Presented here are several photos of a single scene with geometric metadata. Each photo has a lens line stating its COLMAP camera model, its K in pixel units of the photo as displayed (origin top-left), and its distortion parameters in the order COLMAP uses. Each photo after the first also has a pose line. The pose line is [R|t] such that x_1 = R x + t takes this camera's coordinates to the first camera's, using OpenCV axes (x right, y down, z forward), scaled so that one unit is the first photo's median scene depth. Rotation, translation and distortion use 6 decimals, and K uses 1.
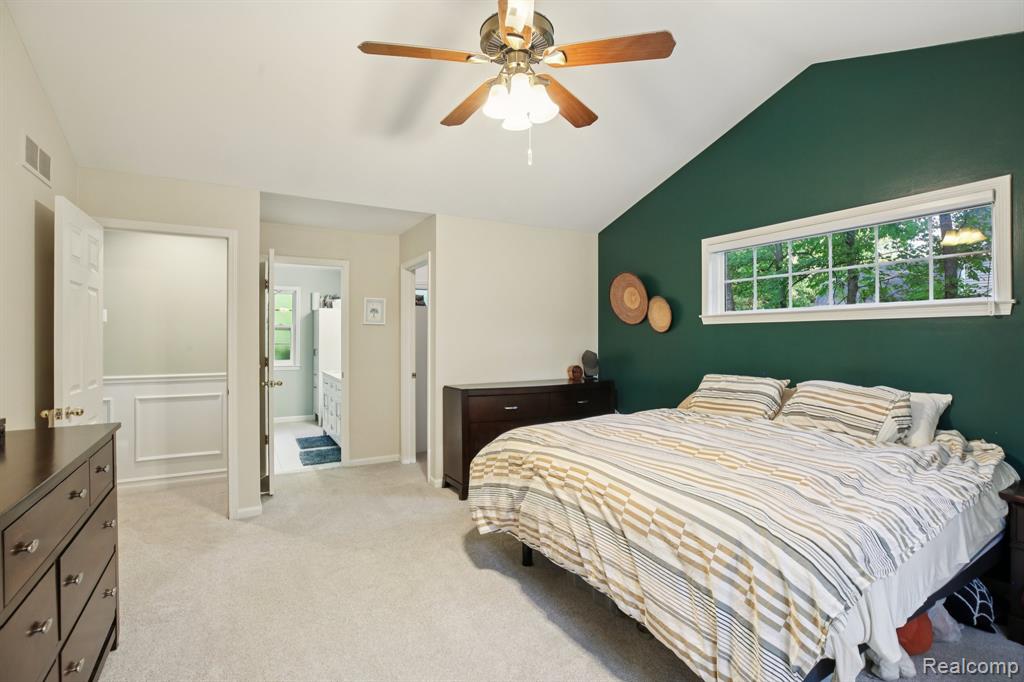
lens RADIAL K [[465.8, 0, 513.8], [0, 465.8, 340.0], [0, 0, 1]] dist [-0.034227, 0.009303]
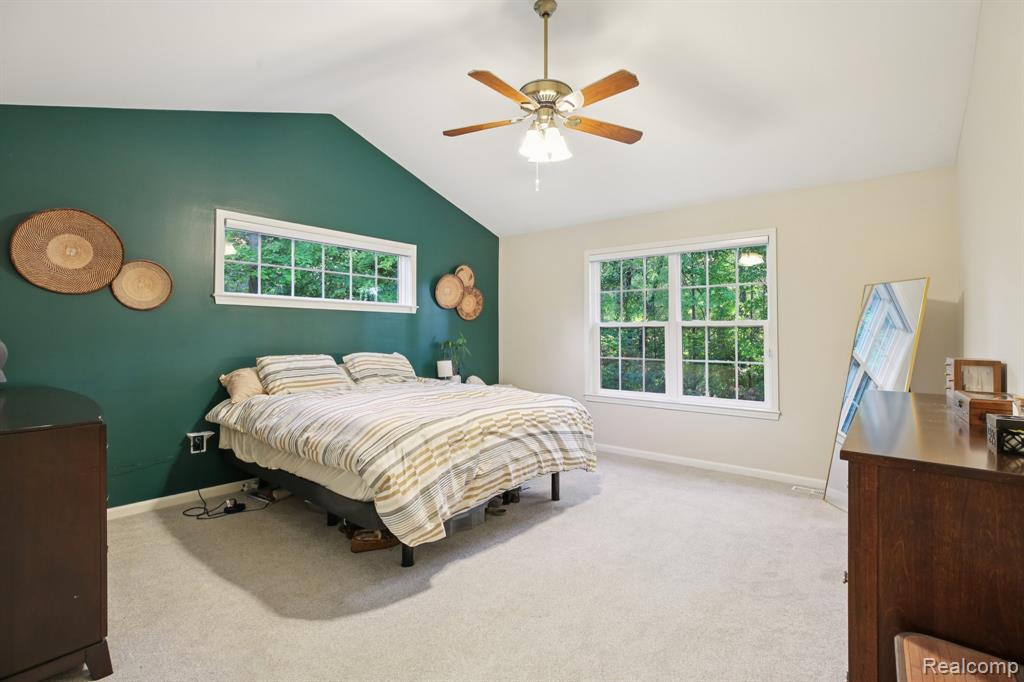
lens RADIAL K [[470.1, 0, 517.6], [0, 470.1, 336.6], [0, 0, 1]] dist [-0.036691, 0.009665]
pose [[-0.330552, -0.001101, 0.943787, -1.116537], [-0.002710, 0.999996, 0.000217, 0.049336], [-0.943784, -0.002486, -0.330554, 1.371900]]
